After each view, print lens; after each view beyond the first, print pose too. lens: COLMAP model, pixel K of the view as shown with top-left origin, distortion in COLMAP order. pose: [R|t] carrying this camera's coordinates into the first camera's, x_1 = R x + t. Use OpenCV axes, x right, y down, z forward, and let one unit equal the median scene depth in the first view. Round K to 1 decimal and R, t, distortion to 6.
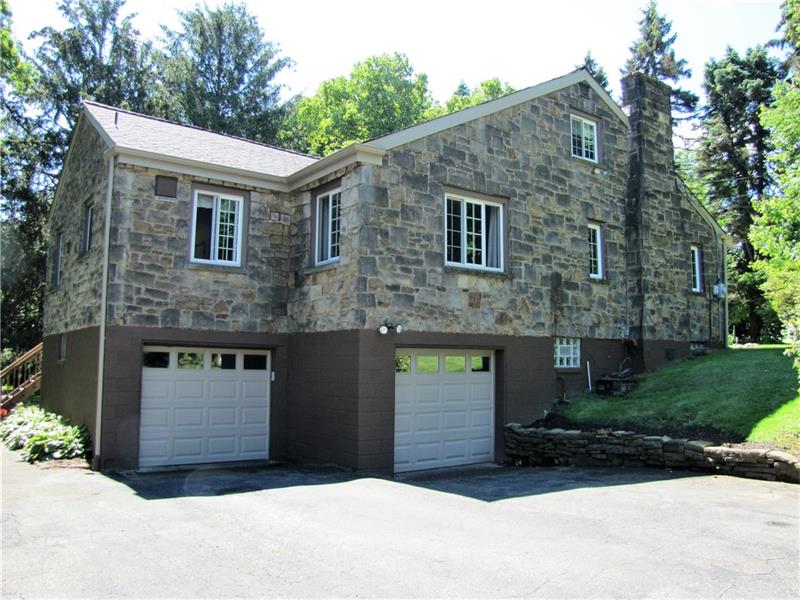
lens RADIAL K [[664.4, 0, 404.8], [0, 664.4, 297.0], [0, 0, 1]] dist [-0.110960, 0.041649]
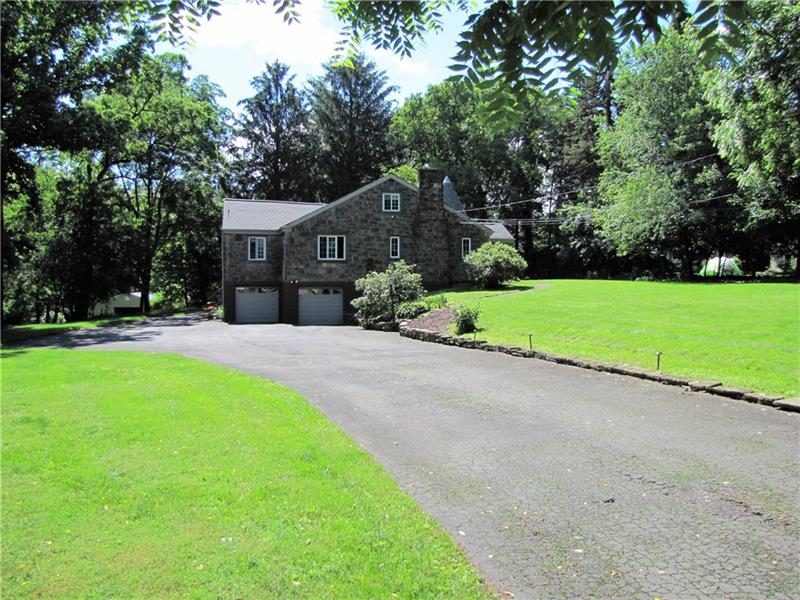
lens RADIAL K [[664.4, 0, 397.5], [0, 664.4, 302.1], [0, 0, 1]] dist [-0.110960, 0.041649]
pose [[0.921146, 0.011522, -0.389047, 1.505978], [0.042718, 0.990530, 0.130480, -0.226008], [0.386866, -0.136811, 0.911930, -1.590738]]
